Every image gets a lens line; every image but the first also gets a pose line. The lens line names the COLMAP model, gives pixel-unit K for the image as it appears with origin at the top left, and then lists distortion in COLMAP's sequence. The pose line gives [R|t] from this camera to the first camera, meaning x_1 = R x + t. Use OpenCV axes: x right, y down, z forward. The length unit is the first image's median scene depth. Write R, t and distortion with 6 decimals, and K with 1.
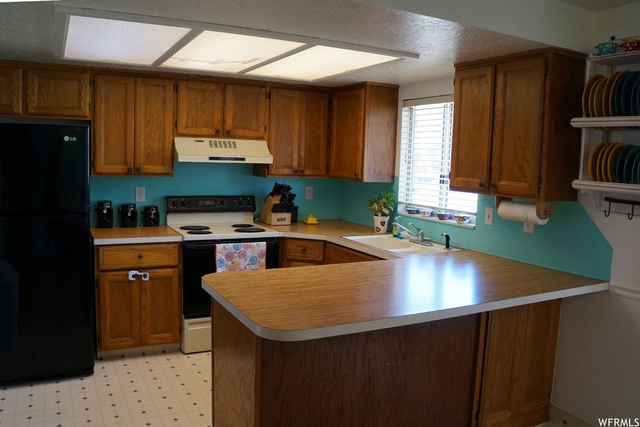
lens RADIAL K [[512.0, 0, 320.0], [0, 512.0, 213.5], [0, 0, 1]] dist [-0.093358, -0.000189]
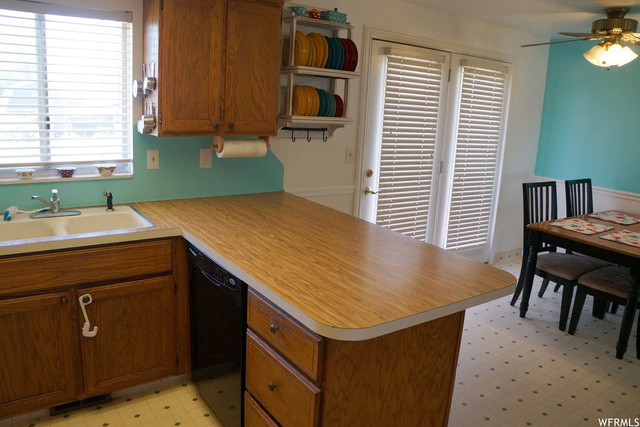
lens RADIAL K [[501.6, 0, 322.6], [0, 501.6, 209.4], [0, 0, 1]] dist [-0.186158, 0.123827]
pose [[-0.122060, -0.256547, 0.958793, -0.773820], [0.046824, 0.963453, 0.263755, -0.173819], [-0.991418, 0.077088, -0.105587, 1.125973]]
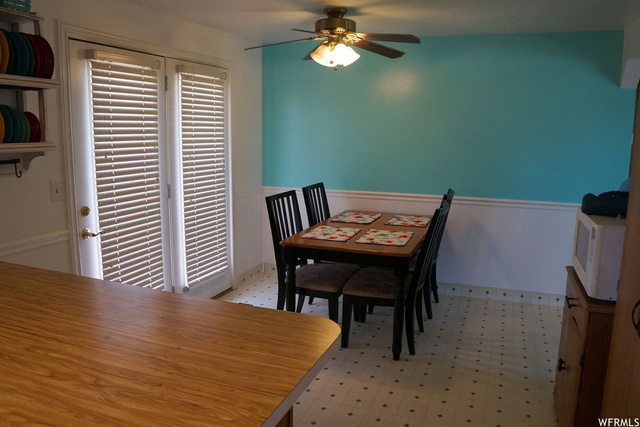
lens RADIAL K [[501.6, 0, 322.6], [0, 501.6, 209.4], [0, 0, 1]] dist [-0.186158, 0.123827]
pose [[-0.661854, -0.162290, 0.731855, -0.499985], [0.047548, 0.965230, 0.257042, -0.141873], [-0.748123, 0.204923, -0.631124, 1.116322]]
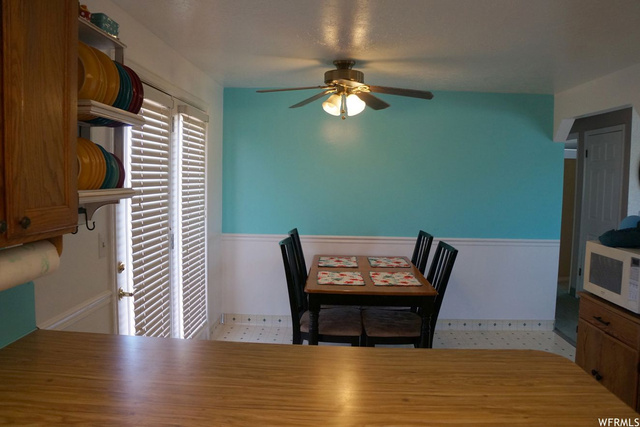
lens RADIAL K [[498.4, 0, 320.0], [0, 498.4, 213.5], [0, 0, 1]] dist [-0.185591, 0.114730]
pose [[-0.861729, -0.091696, 0.499014, -0.098384], [0.005301, 0.981852, 0.189574, -0.165854], [-0.507341, 0.166006, -0.845604, 1.451113]]
